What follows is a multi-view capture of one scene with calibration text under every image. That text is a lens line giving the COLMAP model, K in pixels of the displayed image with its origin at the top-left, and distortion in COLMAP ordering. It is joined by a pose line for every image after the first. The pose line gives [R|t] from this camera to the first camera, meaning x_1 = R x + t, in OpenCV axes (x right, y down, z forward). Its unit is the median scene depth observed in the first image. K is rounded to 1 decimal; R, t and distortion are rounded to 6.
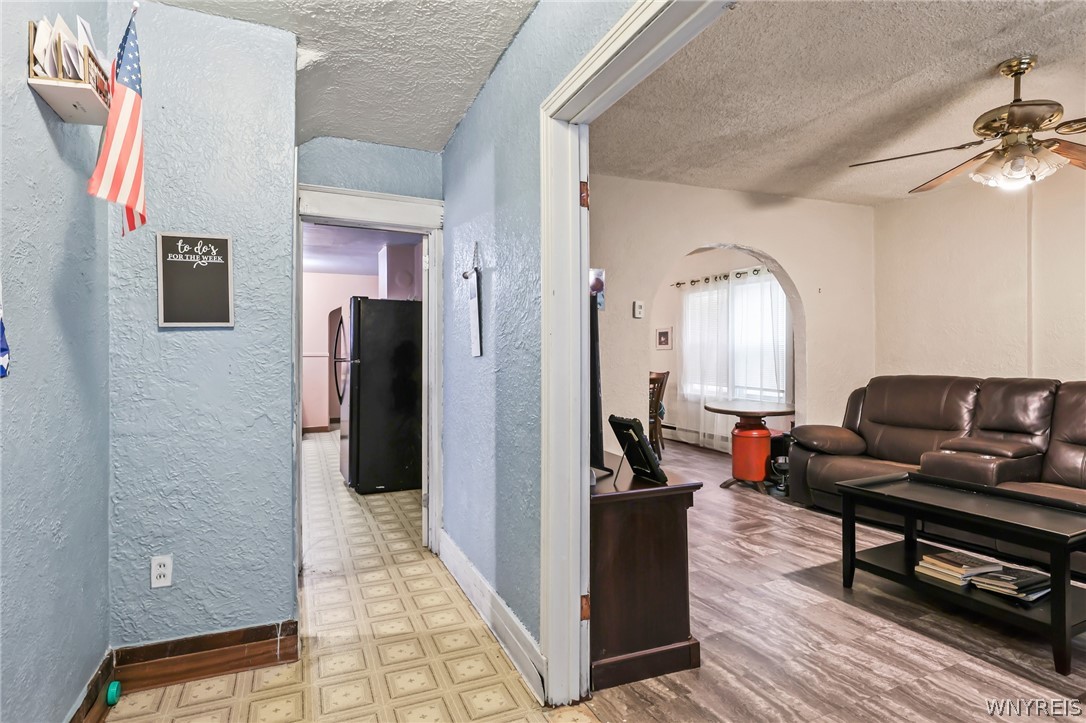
lens RADIAL K [[566.7, 0, 541.0], [0, 566.7, 349.9], [0, 0, 1]] dist [0.001625, 0.000792]
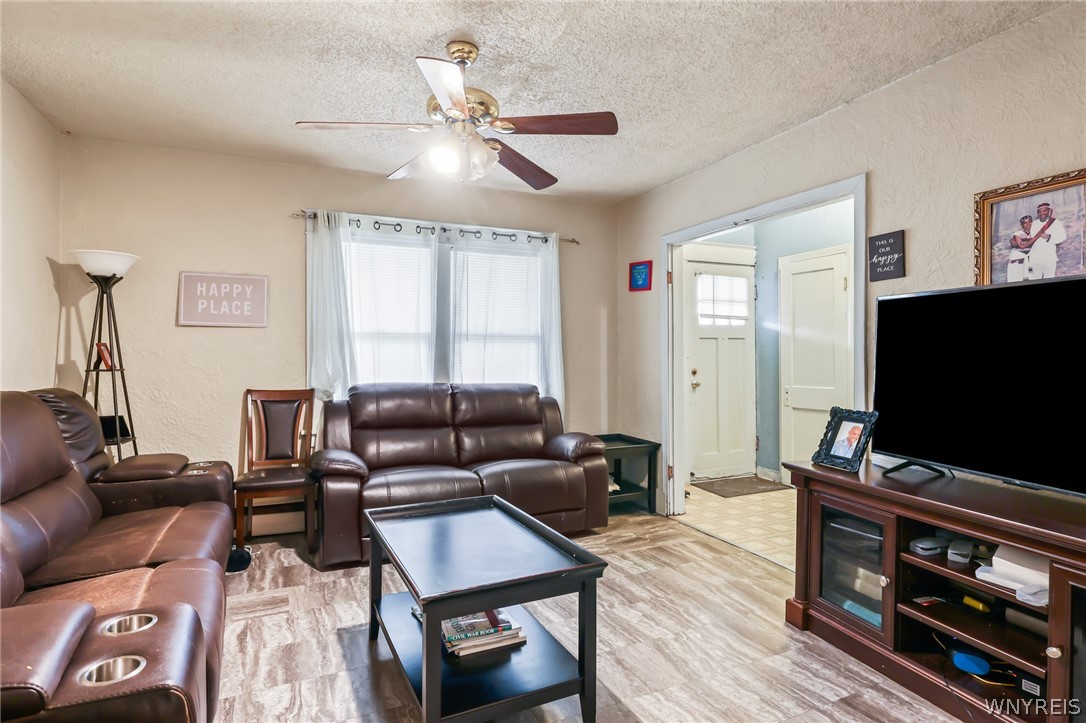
lens RADIAL K [[554.7, 0, 542.5], [0, 554.7, 357.2], [0, 0, 1]] dist [-0.003277, -0.001005]
pose [[-0.999881, 0.004007, -0.014929, 0.665657], [0.004037, 0.999990, -0.002006, 0.014382], [0.014921, -0.002066, -0.999887, 1.784766]]
